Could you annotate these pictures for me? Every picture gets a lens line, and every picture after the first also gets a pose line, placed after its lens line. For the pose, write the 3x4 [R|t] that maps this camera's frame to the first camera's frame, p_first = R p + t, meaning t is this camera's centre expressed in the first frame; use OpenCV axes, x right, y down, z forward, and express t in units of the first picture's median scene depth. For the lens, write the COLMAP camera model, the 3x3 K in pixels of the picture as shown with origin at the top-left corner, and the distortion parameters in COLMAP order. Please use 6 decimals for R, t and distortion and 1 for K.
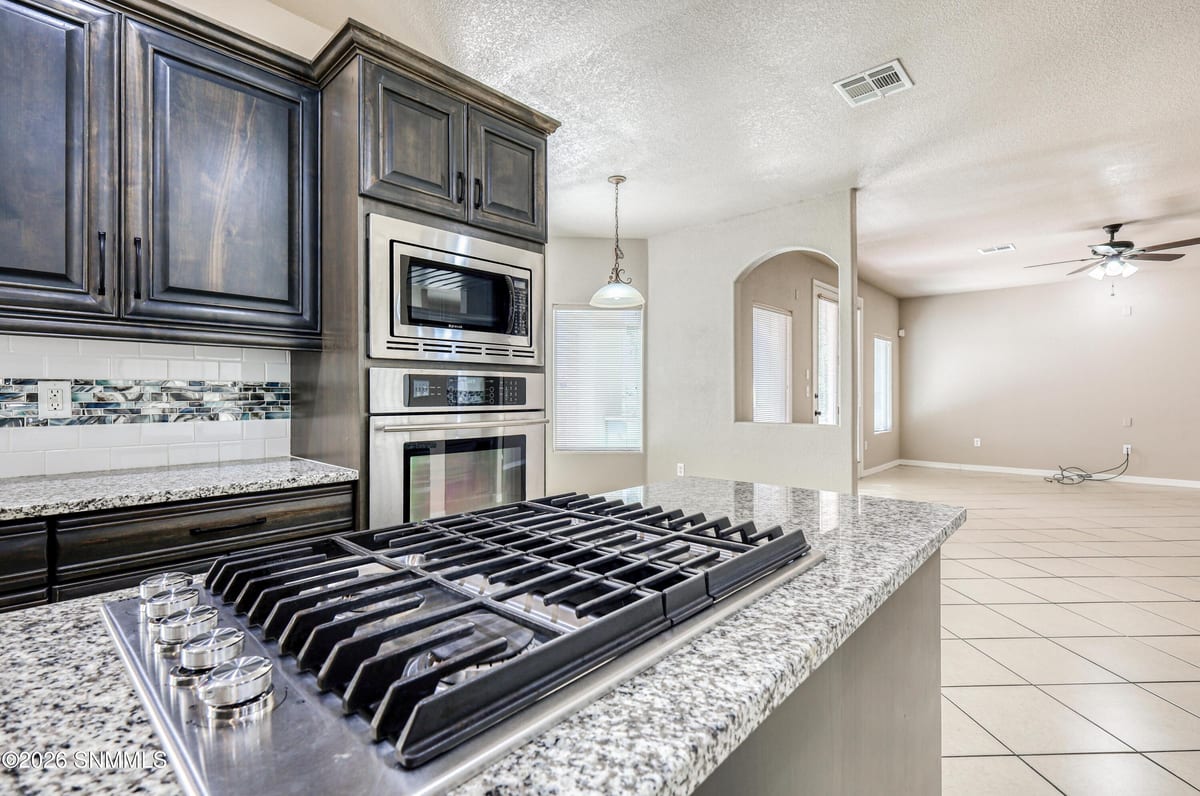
lens RADIAL K [[541.1, 0, 613.3], [0, 541.1, 394.1], [0, 0, 1]] dist [0.001656, -0.000484]
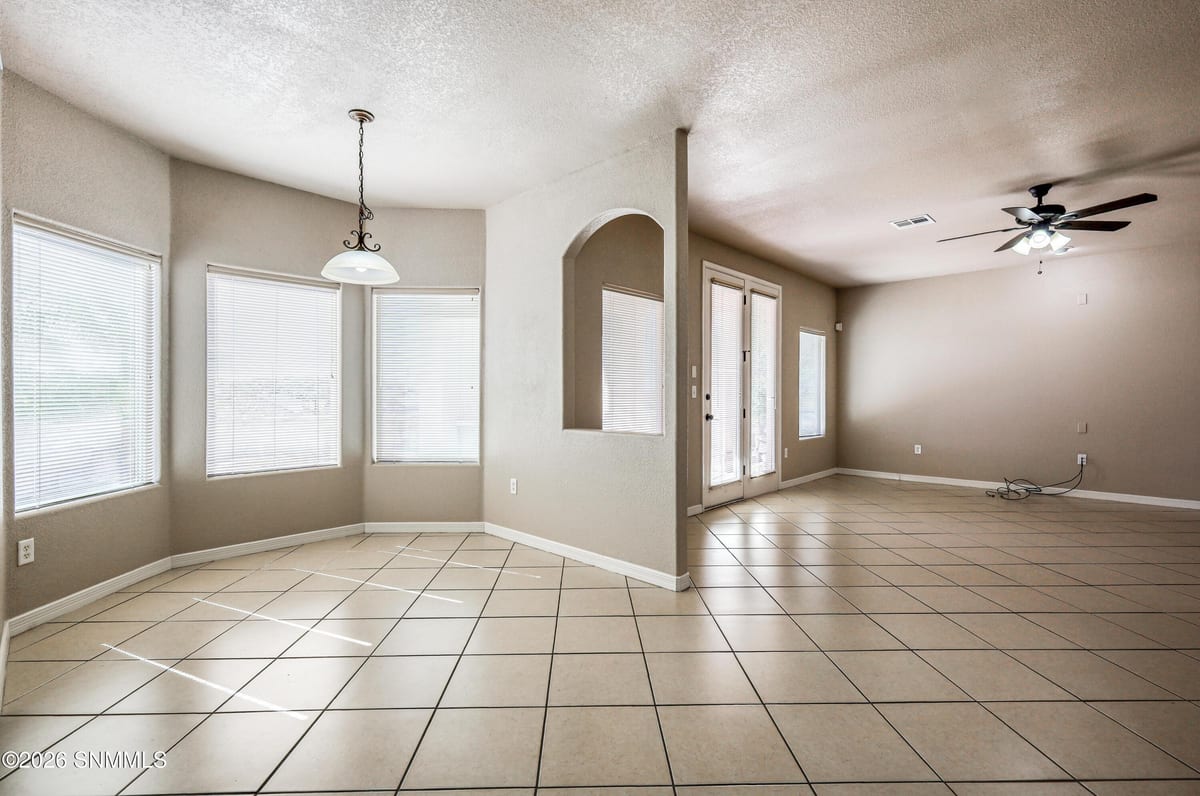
lens RADIAL K [[540.5, 0, 600.0], [0, 540.5, 398.0], [0, 0, 1]] dist [0.001107, 0.000299]
pose [[0.999877, 0.000996, -0.015656, 0.624763], [-0.000892, 0.999977, 0.006649, -0.002628], [0.015662, -0.006635, 0.999855, 0.408085]]
